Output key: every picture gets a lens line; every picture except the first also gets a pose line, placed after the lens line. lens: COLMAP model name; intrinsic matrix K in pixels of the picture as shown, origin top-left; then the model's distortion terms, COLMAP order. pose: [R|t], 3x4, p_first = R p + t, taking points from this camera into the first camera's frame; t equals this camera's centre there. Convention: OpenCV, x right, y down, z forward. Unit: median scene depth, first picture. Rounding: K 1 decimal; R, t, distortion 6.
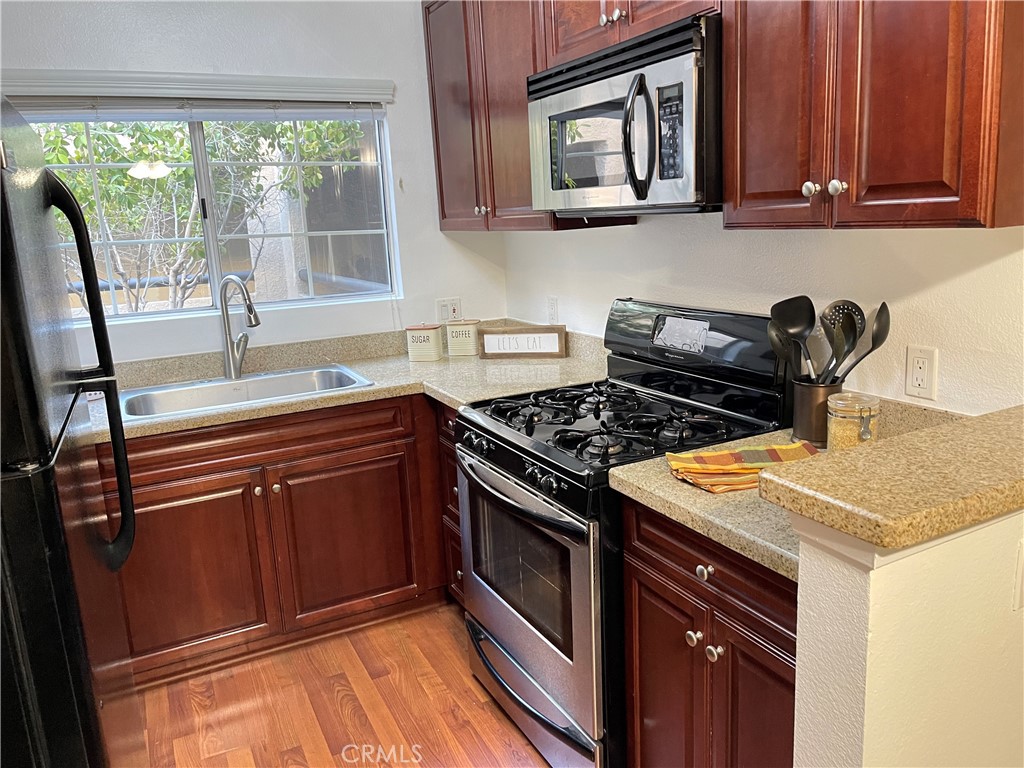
lens RADIAL K [[772.4, 0, 515.8], [0, 772.4, 387.0], [0, 0, 1]] dist [0.049824, -0.069251]
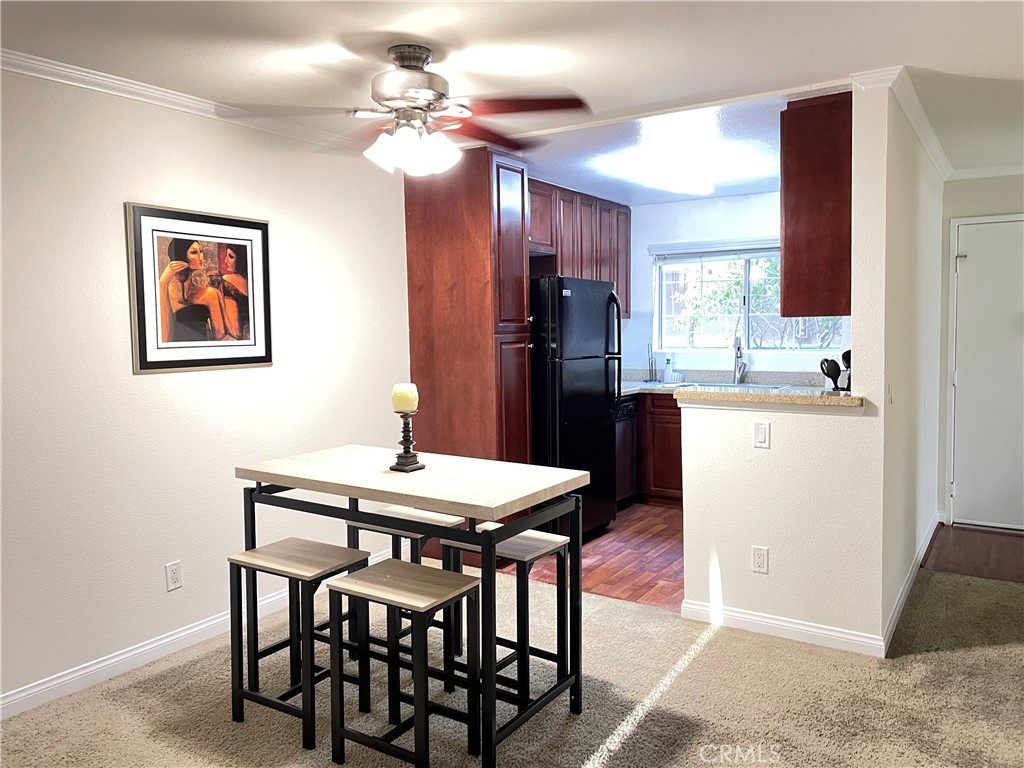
lens RADIAL K [[772.4, 0, 514.2], [0, 772.4, 376.4], [0, 0, 1]] dist [0.049824, -0.069251]
pose [[0.503231, 0.103651, -0.857913, 1.117616], [-0.200373, 0.979719, 0.000833, 0.087071], [0.840600, 0.171484, 0.513794, -0.537585]]
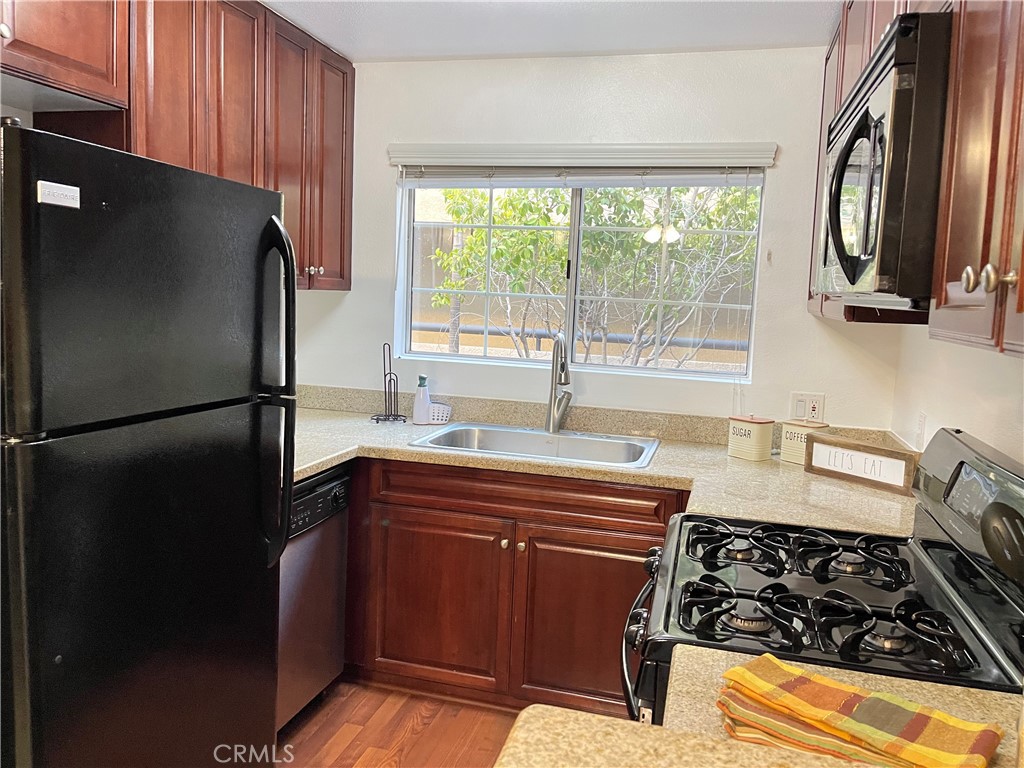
lens RADIAL K [[772.4, 0, 512.7], [0, 772.4, 380.7], [0, 0, 1]] dist [0.049824, -0.069251]
pose [[0.737908, 0.158958, -0.655915, 0.270635], [-0.223765, 0.974519, -0.015567, -0.052364], [0.636727, 0.158258, 0.754674, 0.198705]]
